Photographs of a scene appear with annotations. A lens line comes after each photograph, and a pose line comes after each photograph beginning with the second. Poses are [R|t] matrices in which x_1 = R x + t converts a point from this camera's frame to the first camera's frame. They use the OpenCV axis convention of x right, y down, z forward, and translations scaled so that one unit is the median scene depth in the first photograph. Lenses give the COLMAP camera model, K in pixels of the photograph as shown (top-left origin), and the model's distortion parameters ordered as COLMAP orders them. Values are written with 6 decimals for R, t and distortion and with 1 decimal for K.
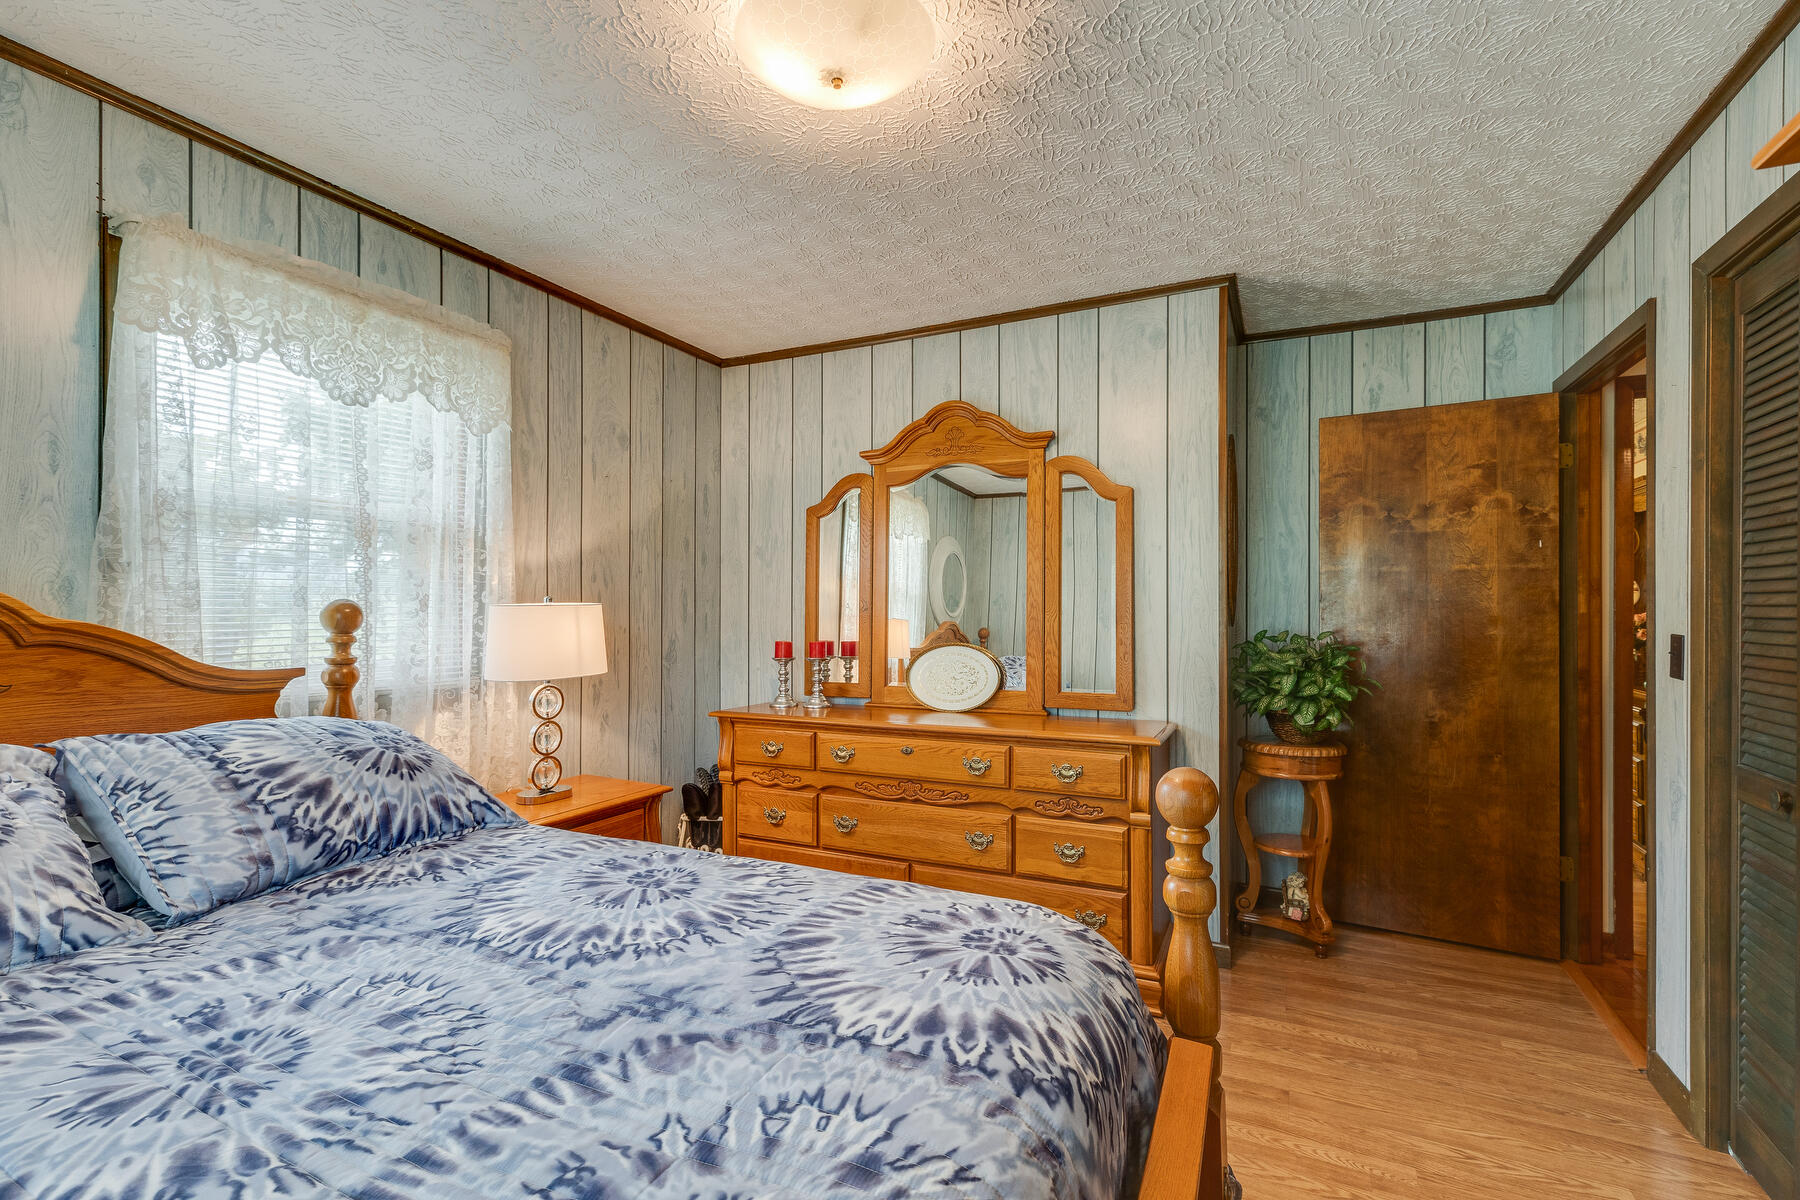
lens RADIAL K [[817.4, 0, 900.6], [0, 817.4, 606.8], [0, 0, 1]] dist [0.003923, 0.000318]
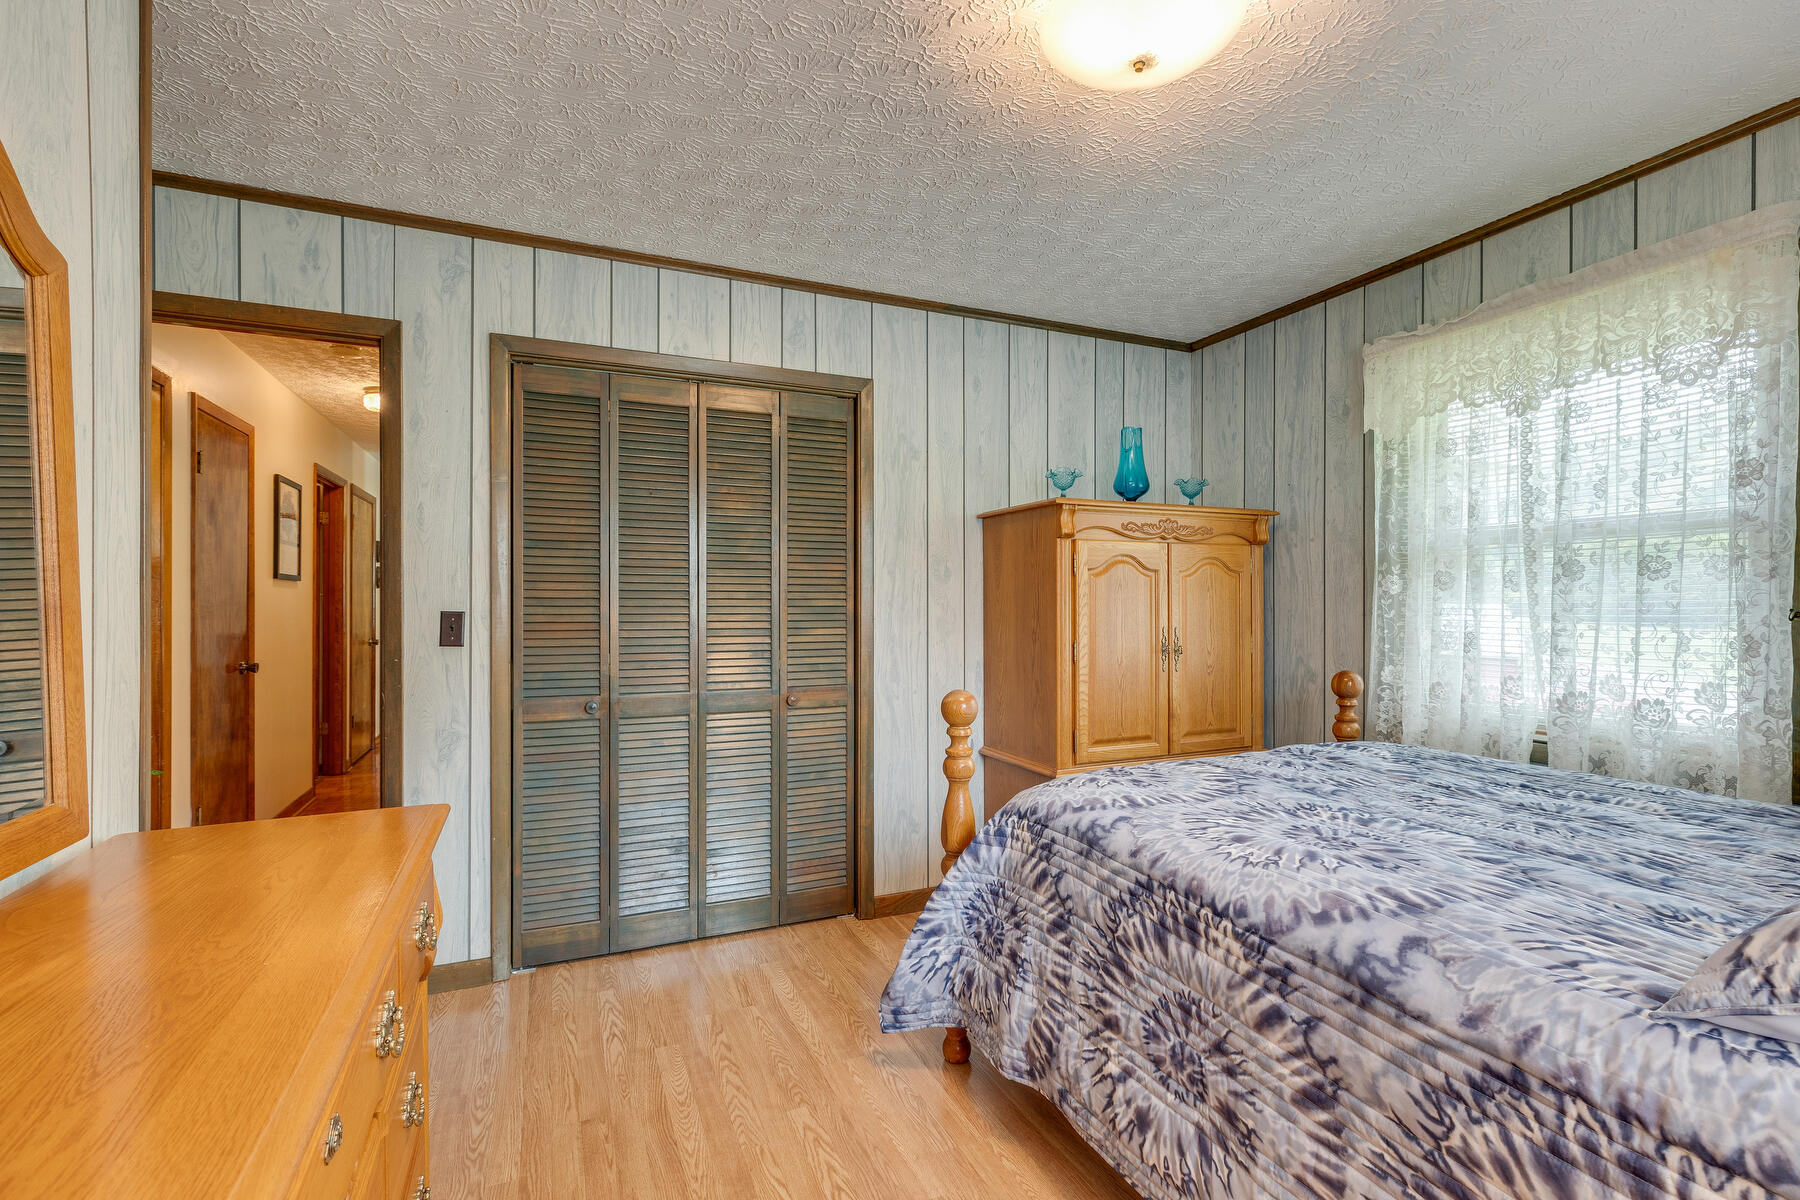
lens RADIAL K [[817.4, 0, 902.2], [0, 817.4, 605.8], [0, 0, 1]] dist [0.003923, 0.000318]
pose [[-0.767790, -0.004695, 0.640684, -0.601508], [-0.006051, 0.999982, 0.000076, 0.013933], [-0.640673, -0.003819, -0.767805, 2.564171]]
